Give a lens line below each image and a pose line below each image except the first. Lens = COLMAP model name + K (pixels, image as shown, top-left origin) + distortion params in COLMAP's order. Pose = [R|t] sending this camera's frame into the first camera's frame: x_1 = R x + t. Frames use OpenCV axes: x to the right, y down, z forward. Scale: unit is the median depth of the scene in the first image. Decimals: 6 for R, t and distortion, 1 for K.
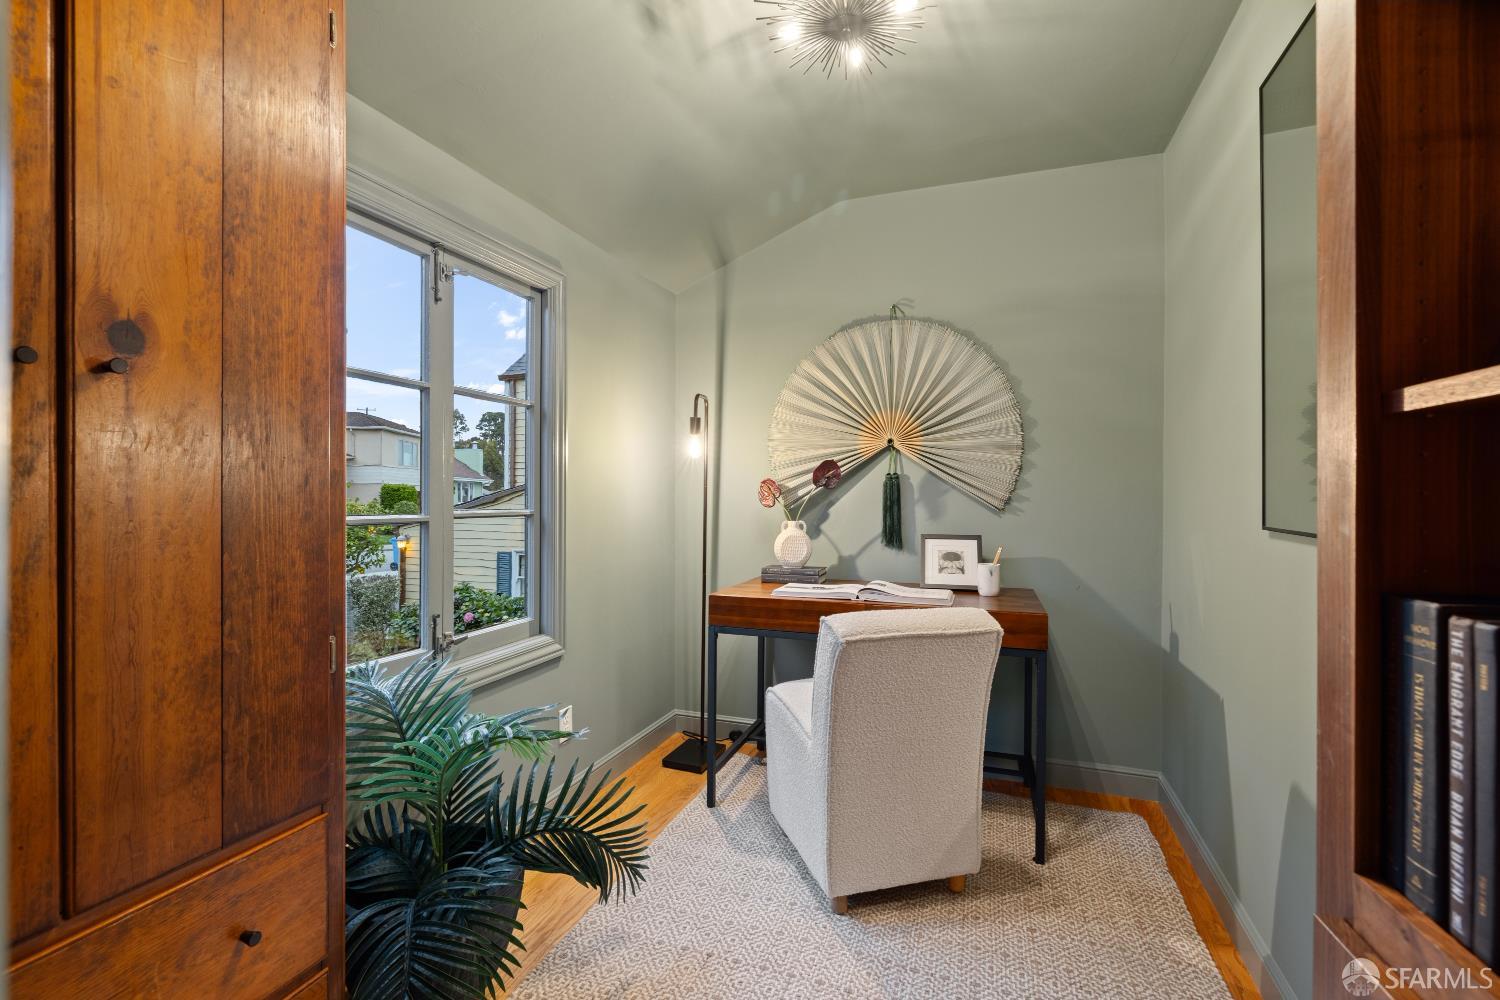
lens RADIAL K [[676.3, 0, 742.4], [0, 676.3, 495.7], [0, 0, 1]] dist [-0.006458, 0.000447]
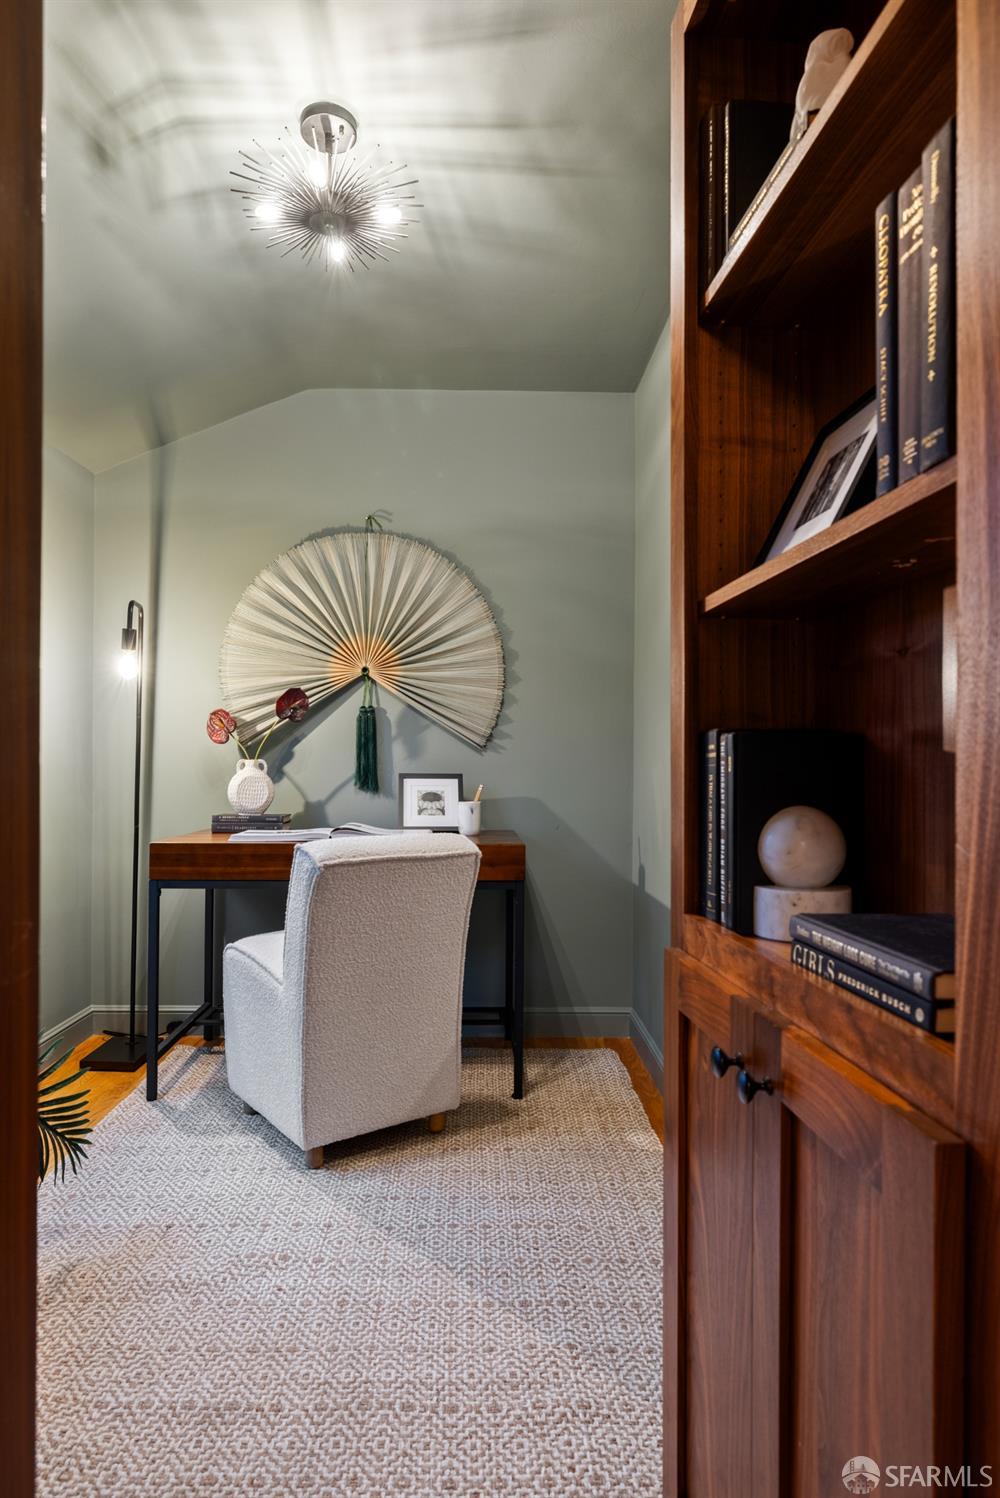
lens RADIAL K [[872.2, 0, 502.3], [0, 872.2, 753.4], [0, 0, 1]] dist [-0.012656, 0.001955]
pose [[0.928511, 0.003961, 0.371285, -0.043511], [-0.001108, 0.999968, -0.007897, 0.044019], [-0.371304, 0.006921, 0.928485, -0.142559]]
